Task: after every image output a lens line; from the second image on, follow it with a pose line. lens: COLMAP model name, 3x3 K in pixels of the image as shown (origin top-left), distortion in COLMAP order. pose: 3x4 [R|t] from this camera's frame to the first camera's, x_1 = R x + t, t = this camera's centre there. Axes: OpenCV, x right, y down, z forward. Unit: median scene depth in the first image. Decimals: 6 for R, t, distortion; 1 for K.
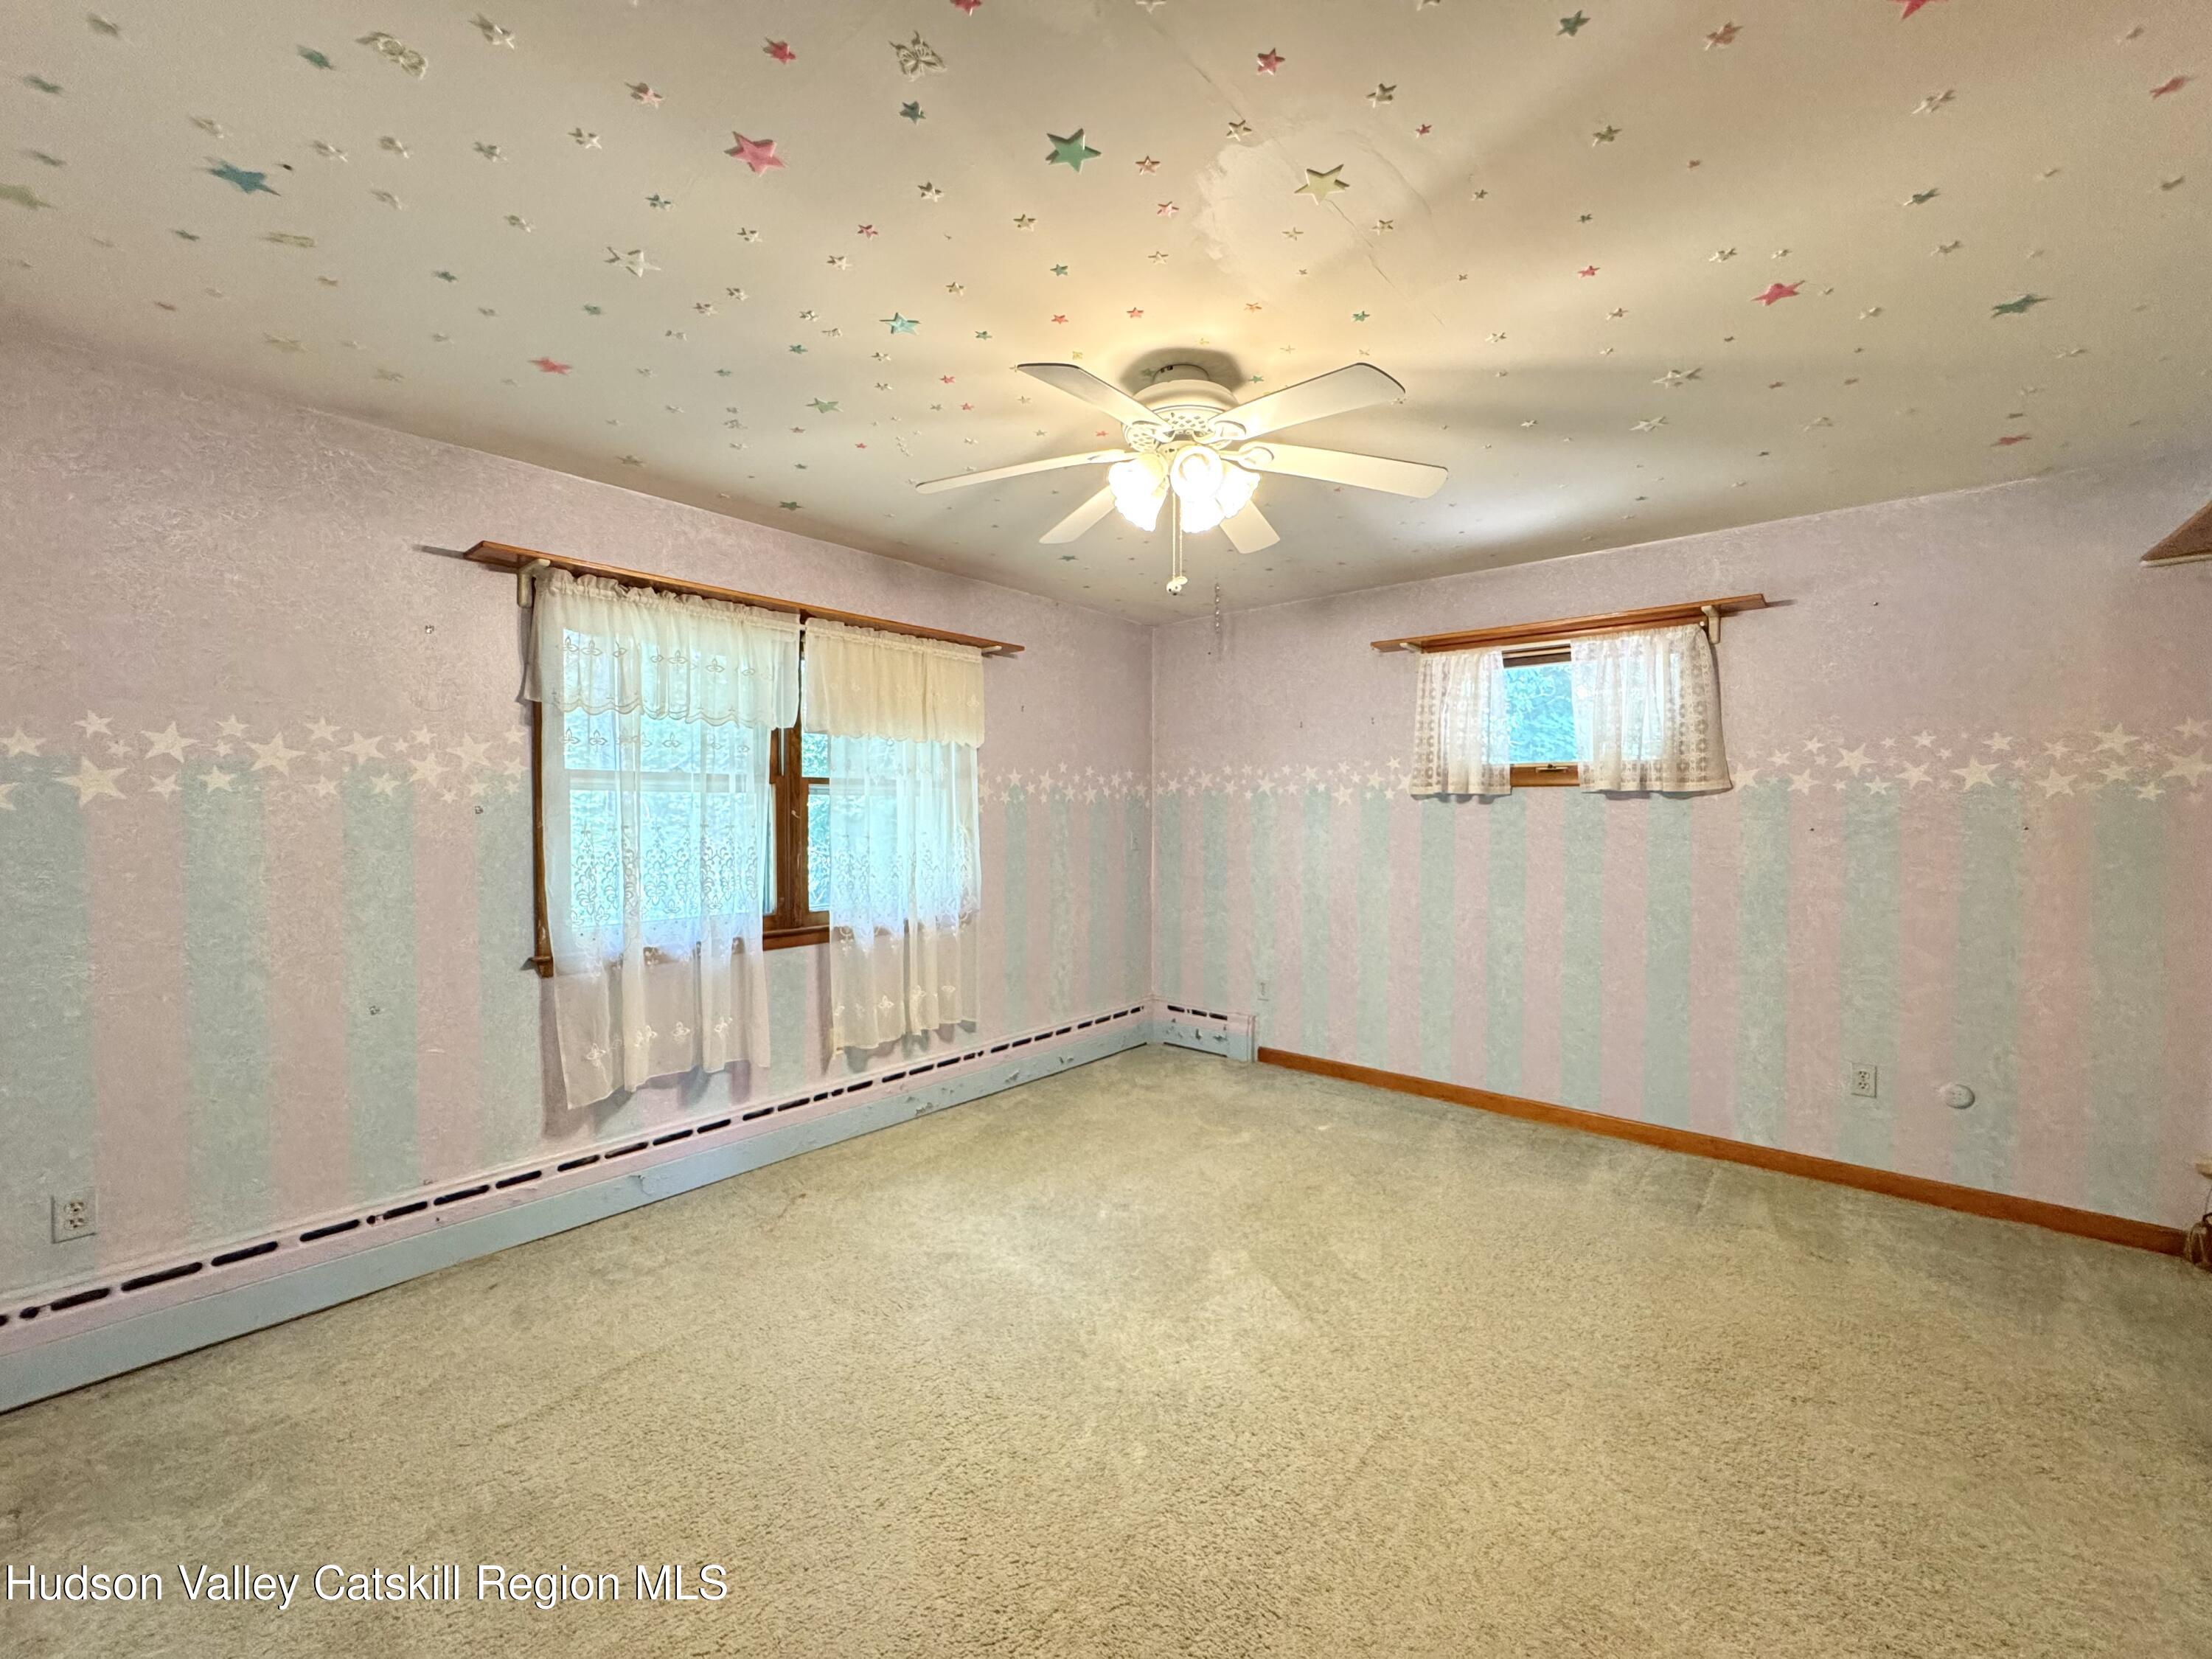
lens RADIAL K [[885.2, 0, 1104.2], [0, 885.2, 835.2], [0, 0, 1]] dist [-0.004246, 0.001036]
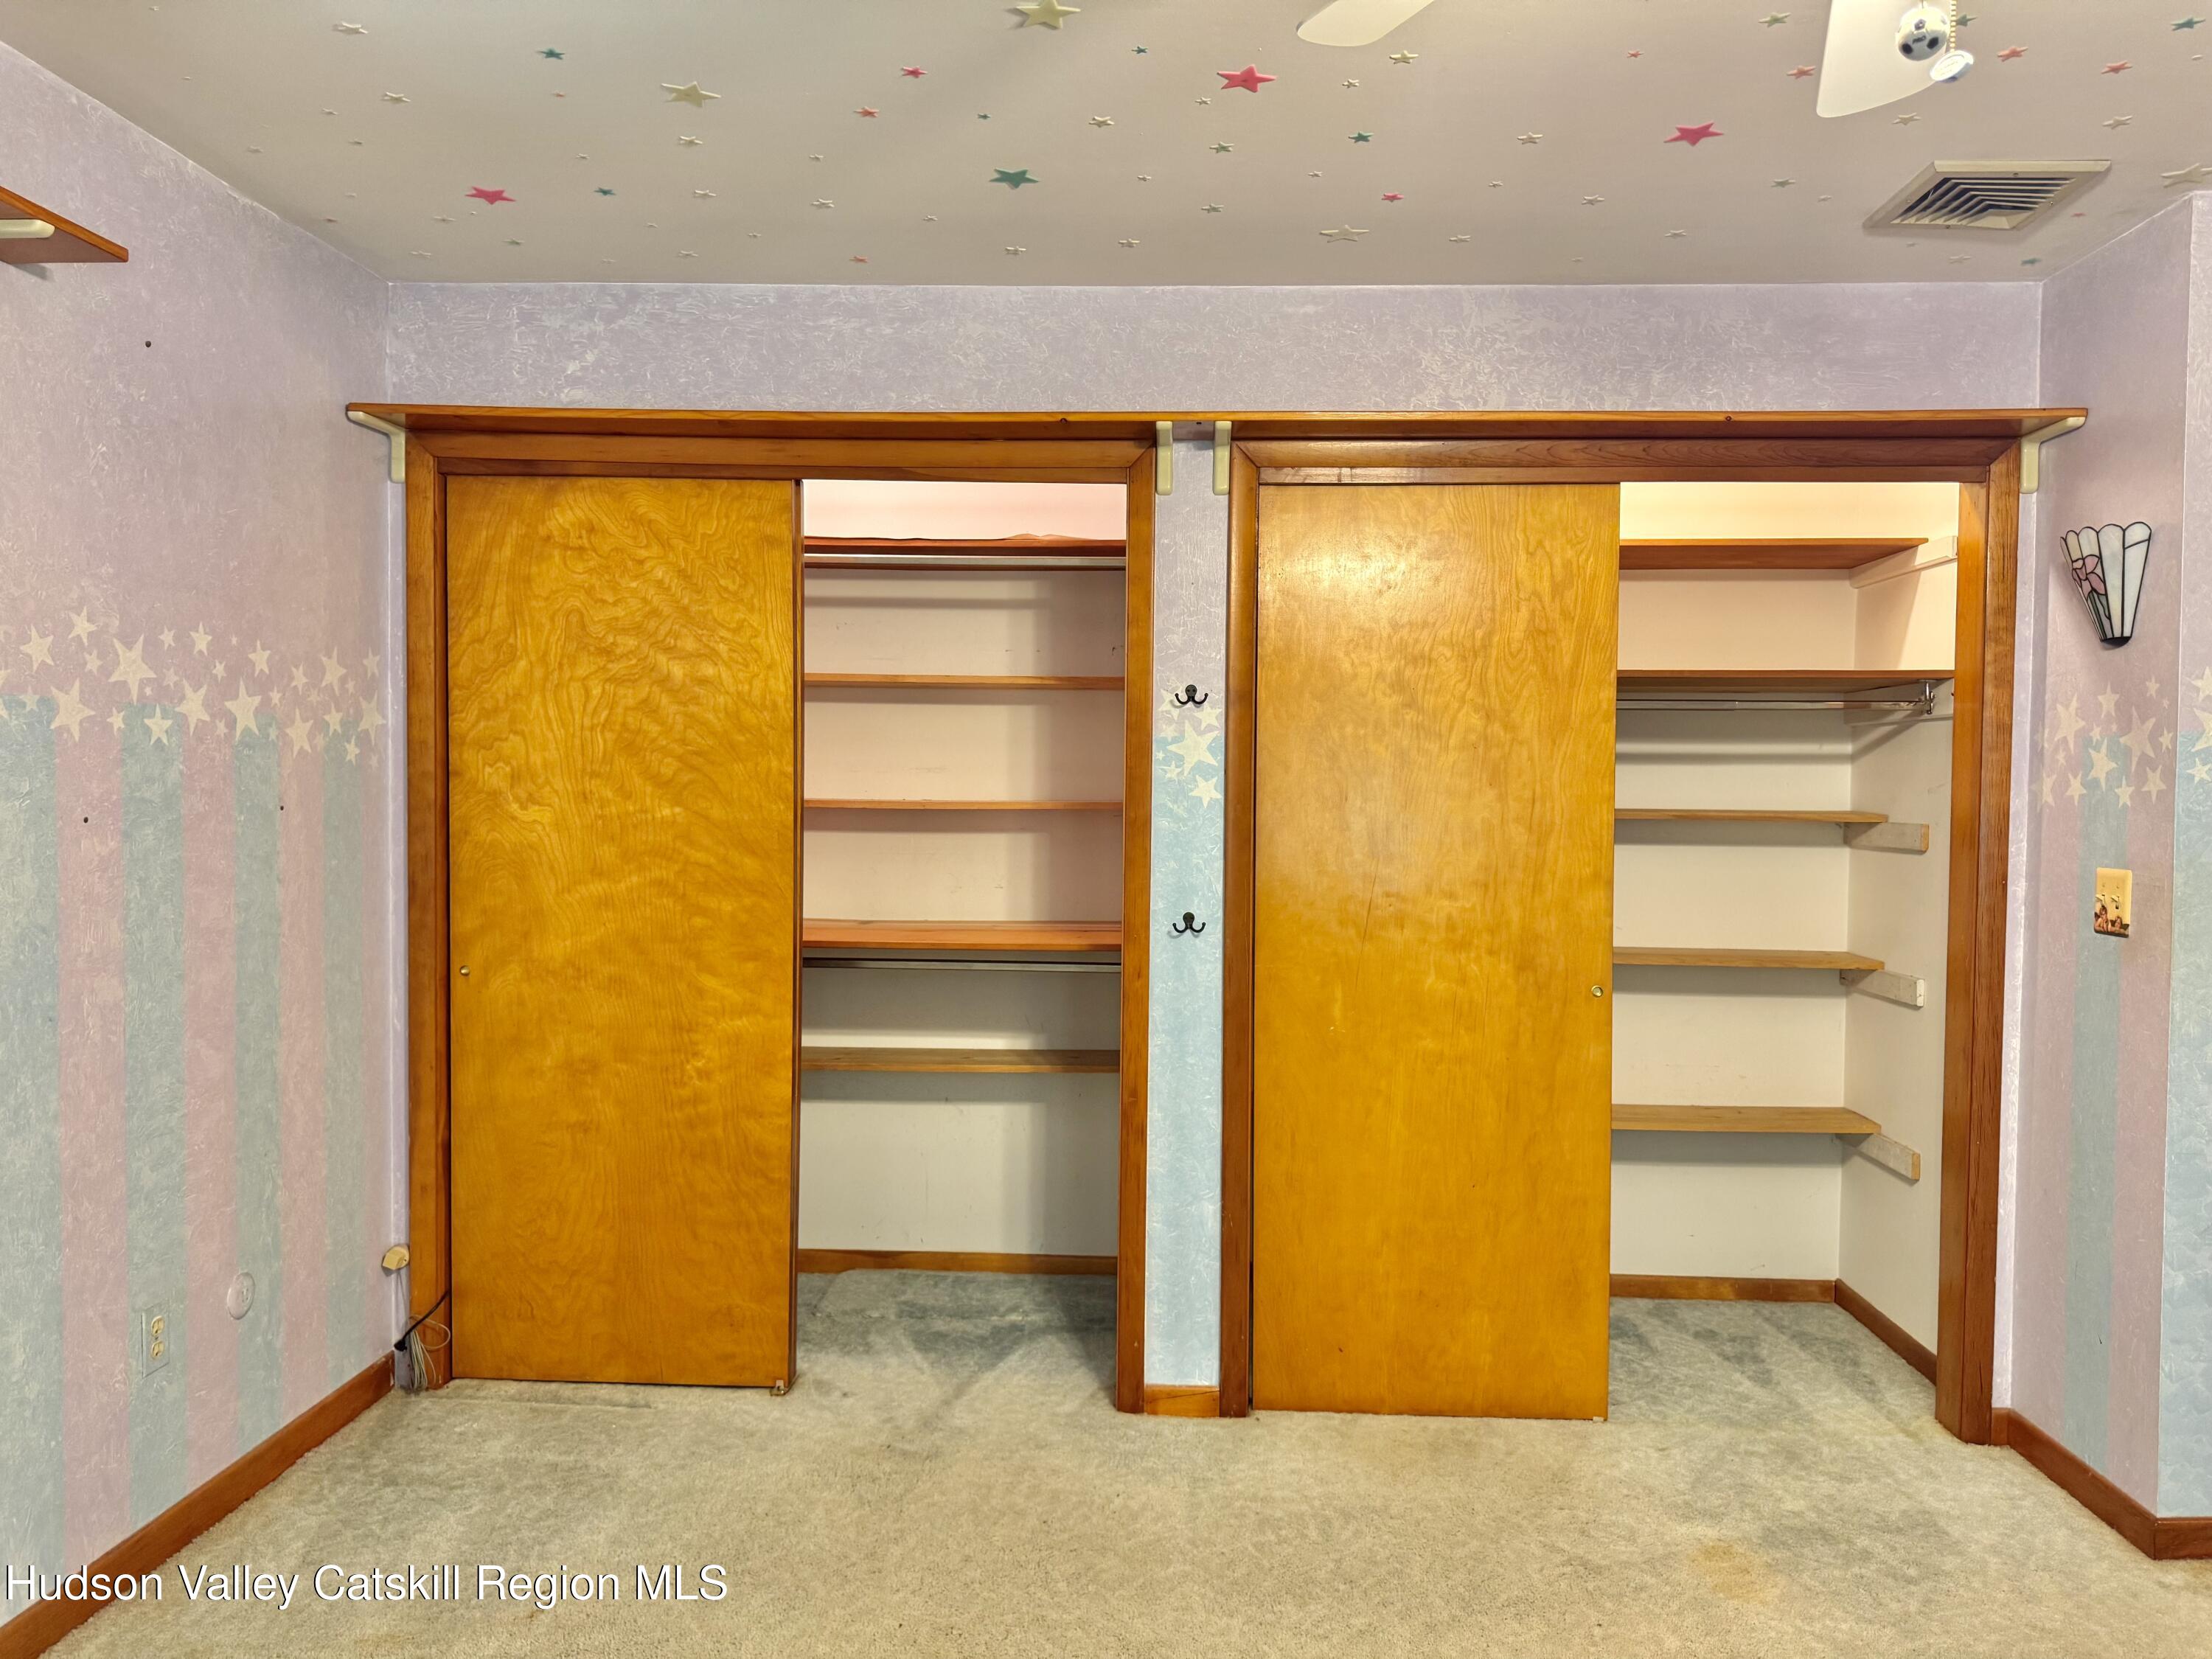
lens RADIAL K [[1566.9, 0, 1107.2], [0, 1566.9, 834.1], [0, 0, 1]] dist [0.041038, -0.042267]
pose [[-0.611393, -0.032538, 0.790658, -0.122300], [0.010830, 0.998717, 0.049475, -0.031736], [-0.791253, 0.038811, -0.610256, 1.054765]]
